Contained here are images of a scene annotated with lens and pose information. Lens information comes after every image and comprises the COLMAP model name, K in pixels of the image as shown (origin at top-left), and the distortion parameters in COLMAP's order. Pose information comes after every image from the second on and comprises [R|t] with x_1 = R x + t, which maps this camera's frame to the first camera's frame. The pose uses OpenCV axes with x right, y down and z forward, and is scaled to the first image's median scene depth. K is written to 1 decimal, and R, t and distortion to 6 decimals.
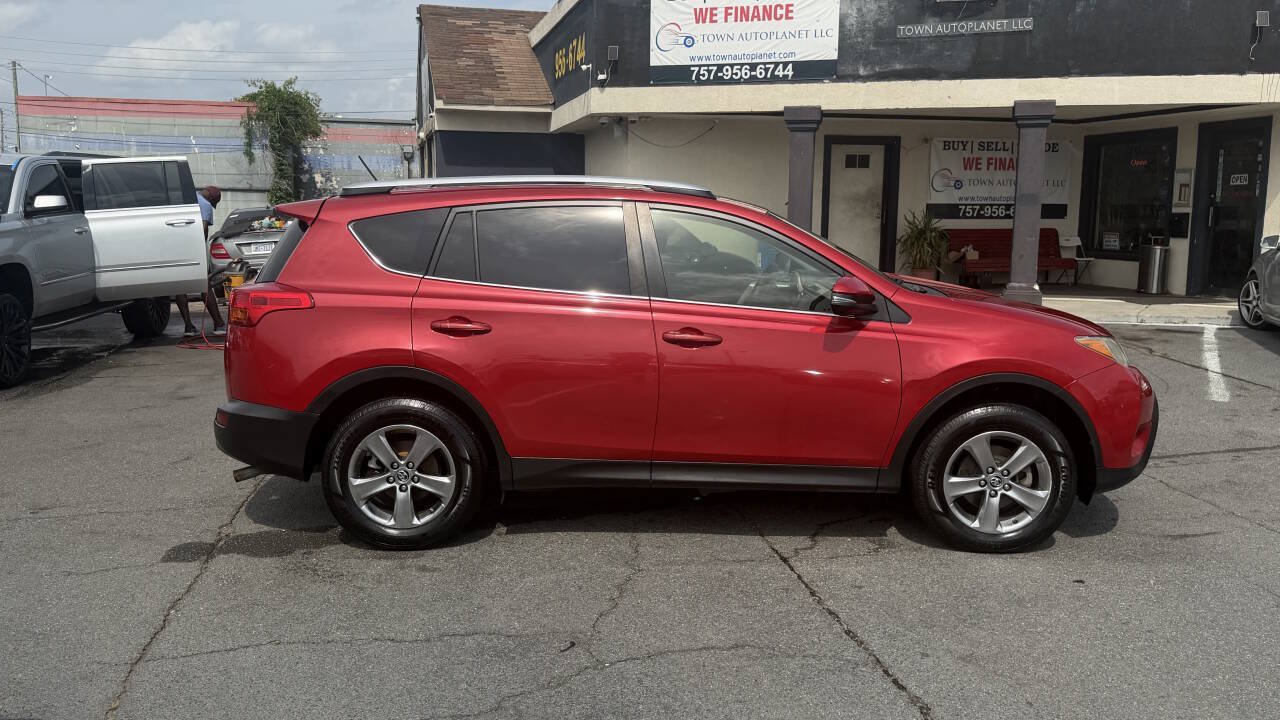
lens RADIAL K [[1055.7, 0, 647.6], [0, 1055.7, 358.3], [0, 0, 1]] dist [0.103226, -0.146585]
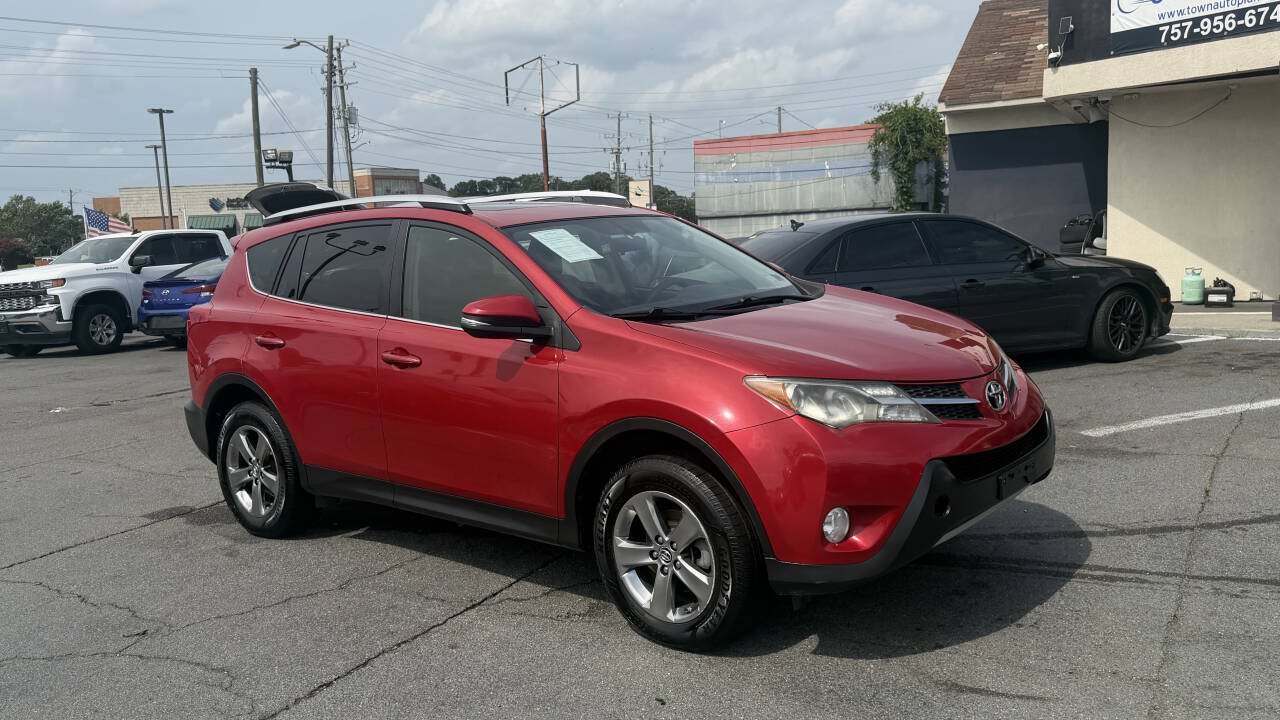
lens RADIAL K [[1059.5, 0, 638.5], [0, 1059.5, 368.7], [0, 0, 1]] dist [0.098620, -0.154162]
pose [[0.758014, 0.042235, -0.650870, 0.296319], [-0.043640, 0.998949, 0.013998, -0.011656], [0.650777, 0.017793, 0.759060, 0.141694]]
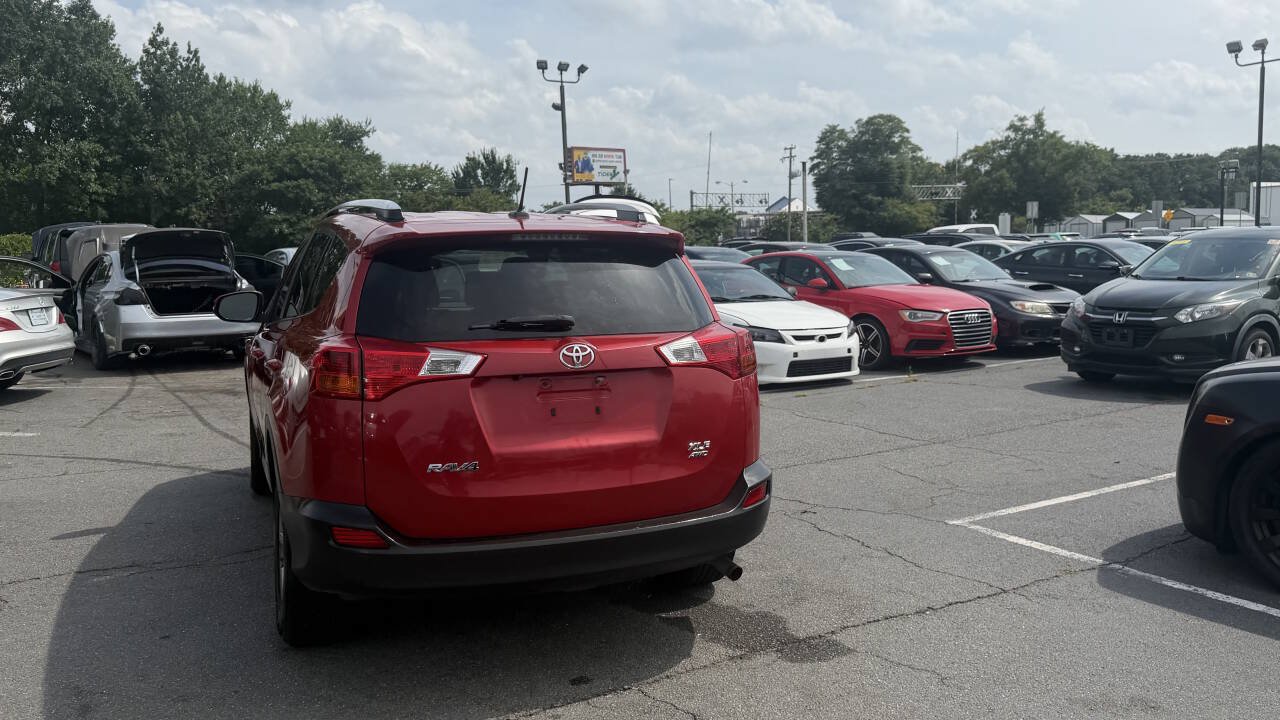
lens RADIAL K [[1059.5, 0, 650.3], [0, 1059.5, 362.6], [0, 0, 1]] dist [0.098620, -0.154162]
pose [[-0.363819, -0.102144, 0.925852, -0.403625], [0.158049, 0.972787, 0.169429, -0.068807], [-0.917963, 0.207971, -0.337774, 0.486869]]
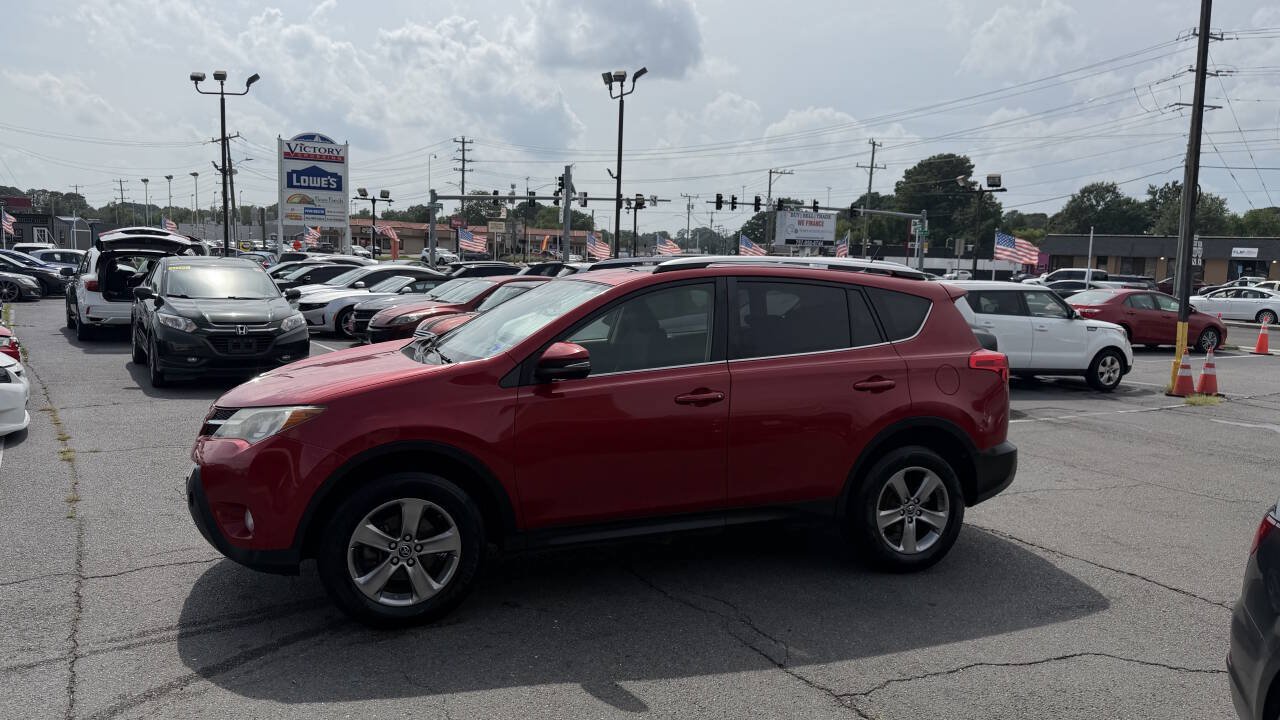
lens RADIAL K [[896.7, 0, 630.3], [0, 896.7, 350.5], [0, 0, 1]] dist [0.076010, -0.091451]
pose [[-0.939968, -0.001144, -0.341260, 0.149094], [-0.086786, 0.967919, 0.235799, -0.121360], [0.330042, 0.251260, -0.909912, 0.772775]]
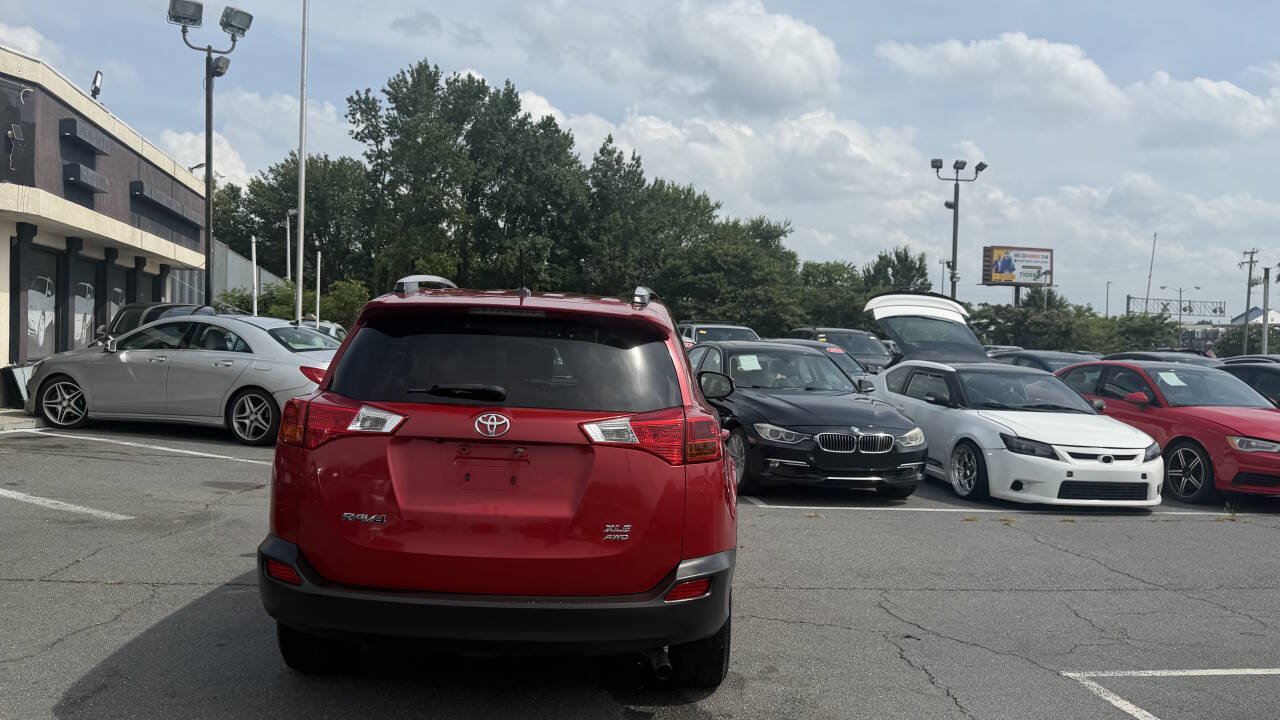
lens RADIAL K [[1059.5, 0, 649.6], [0, 1059.5, 359.5], [0, 0, 1]] dist [0.098620, -0.154162]
pose [[0.020885, -0.026124, 0.999441, -0.425293], [0.117024, 0.992851, 0.023506, -0.047044], [-0.992909, 0.116468, 0.023792, 0.365120]]
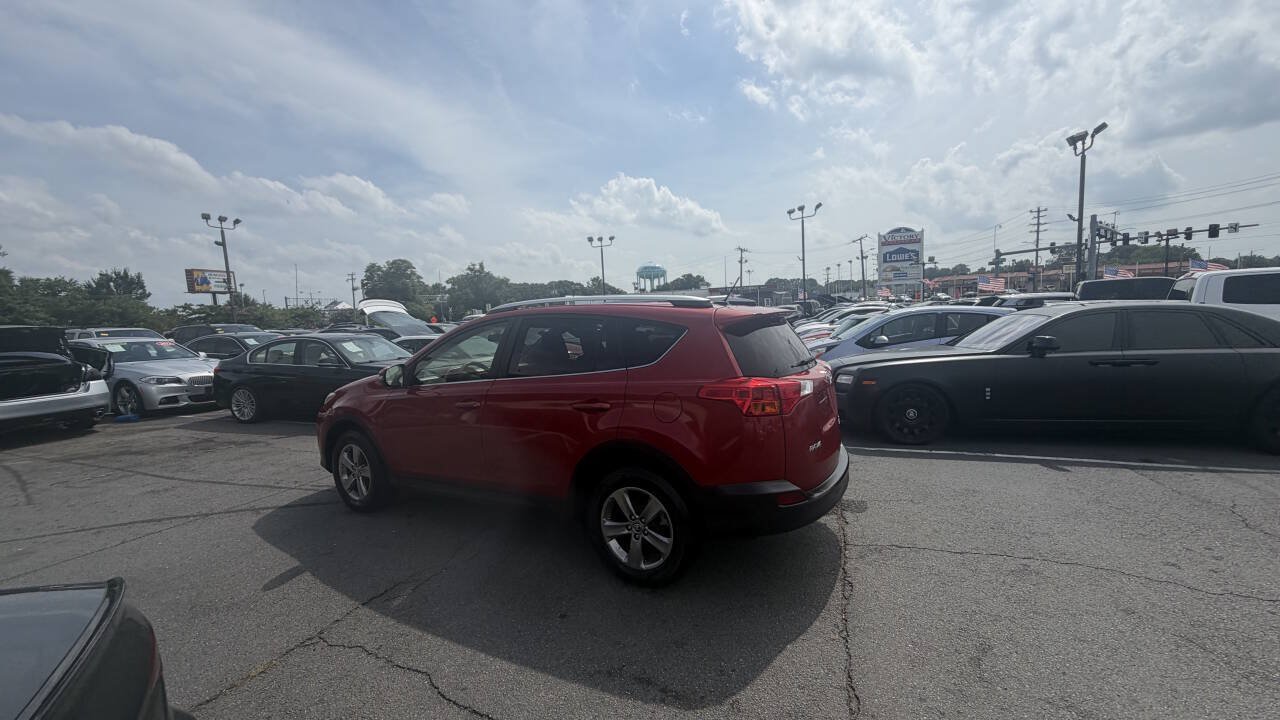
lens RADIAL K [[510.2, 0, 634.5], [0, 510.2, 357.9], [0, 0, 1]] dist [0.001753, 0.000766]
pose [[-0.859790, -0.014198, 0.510450, -0.196793], [0.114868, 0.968617, 0.220422, -0.100371], [-0.497561, 0.248151, -0.831176, 0.655191]]
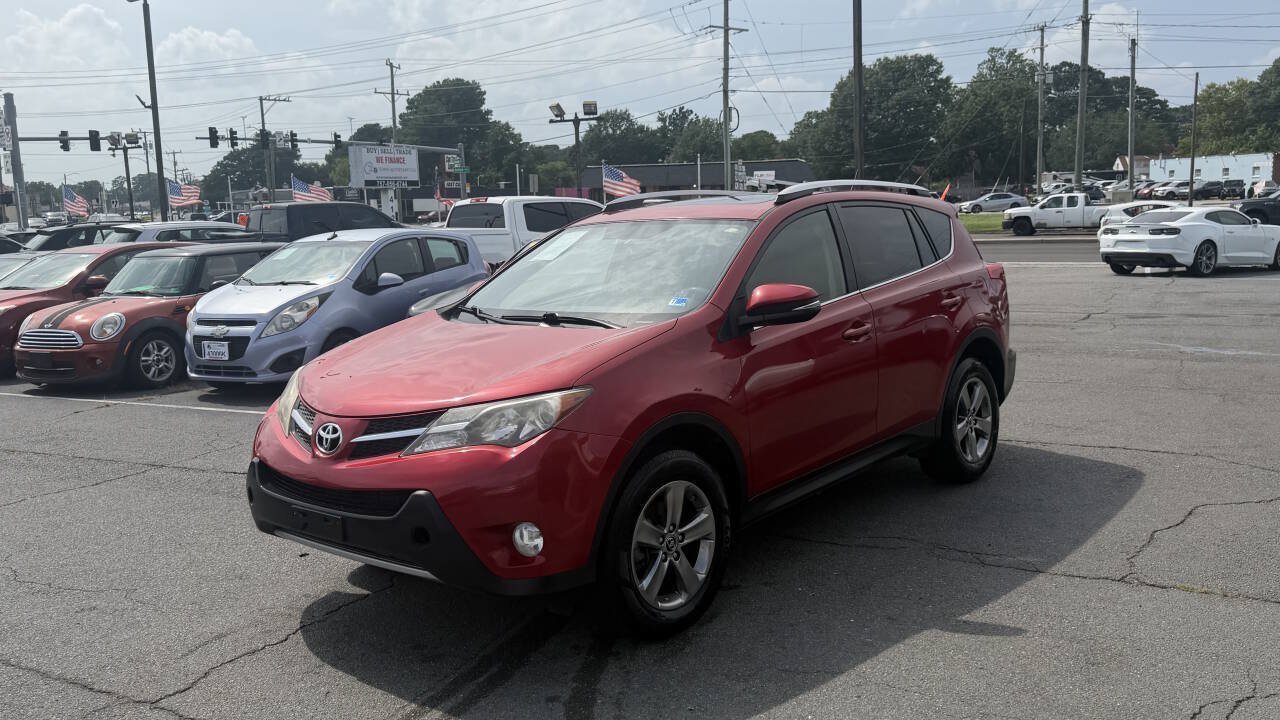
lens RADIAL K [[1055.7, 0, 646.5], [0, 1055.7, 354.2], [0, 0, 1]] dist [0.103226, -0.146585]
pose [[-0.655621, 0.120415, -0.745427, 0.336765], [-0.083988, 0.969448, 0.230472, -0.099857], [0.750405, 0.213709, -0.625476, 0.662106]]
